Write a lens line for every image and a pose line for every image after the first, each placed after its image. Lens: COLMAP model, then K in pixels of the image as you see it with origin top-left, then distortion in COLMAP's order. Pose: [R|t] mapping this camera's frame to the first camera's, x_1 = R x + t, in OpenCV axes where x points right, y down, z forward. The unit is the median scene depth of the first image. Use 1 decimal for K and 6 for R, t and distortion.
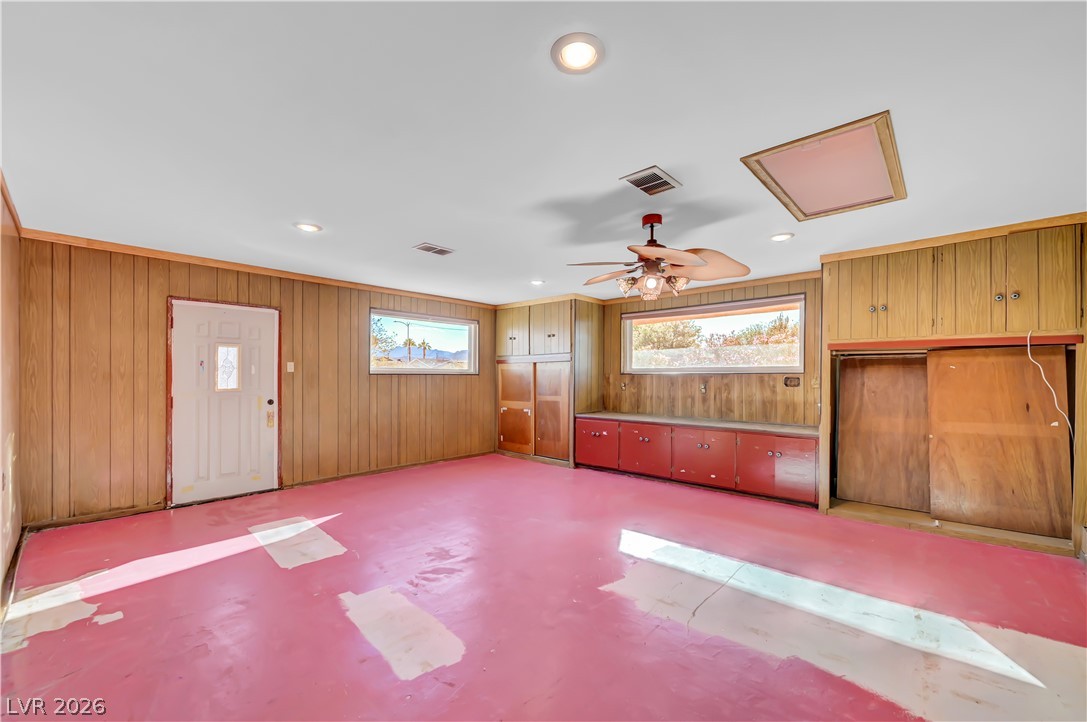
lens RADIAL K [[437.3, 0, 549.1], [0, 437.3, 373.5], [0, 0, 1]] dist [-0.000988, -0.000048]
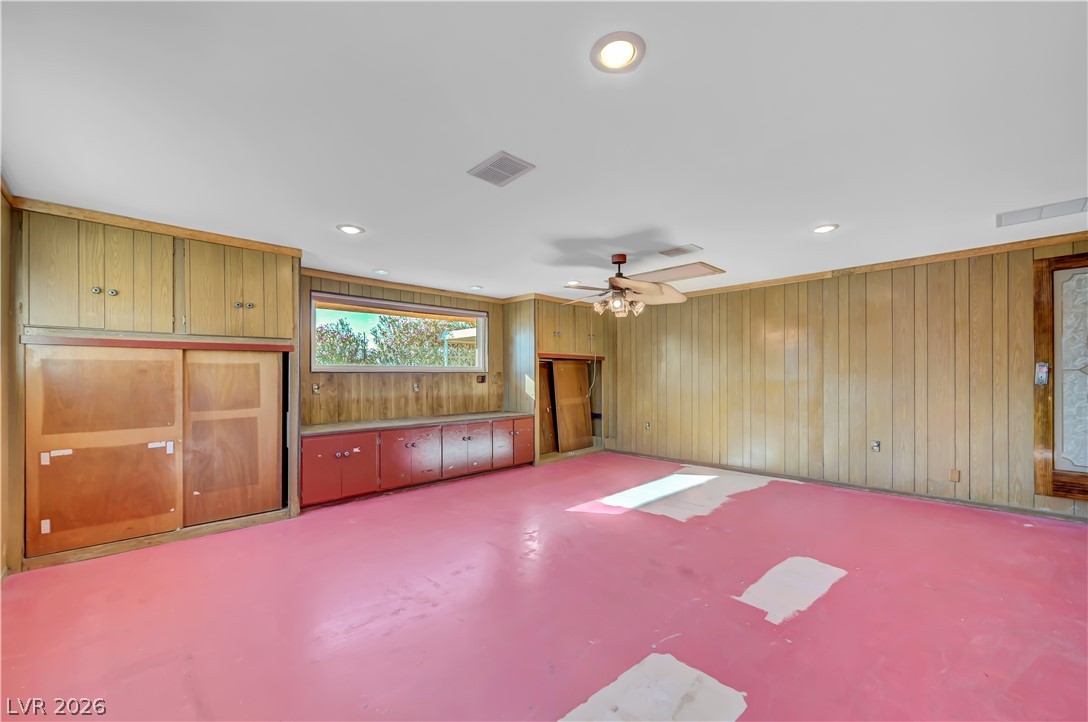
lens RADIAL K [[434.5, 0, 547.7], [0, 434.5, 375.5], [0, 0, 1]] dist [-0.000133, 0.000272]
pose [[0.056252, -0.001195, 0.998416, -0.678921], [-0.002015, 0.999997, 0.001311, 0.005660], [-0.998415, -0.002086, 0.056249, 0.697970]]
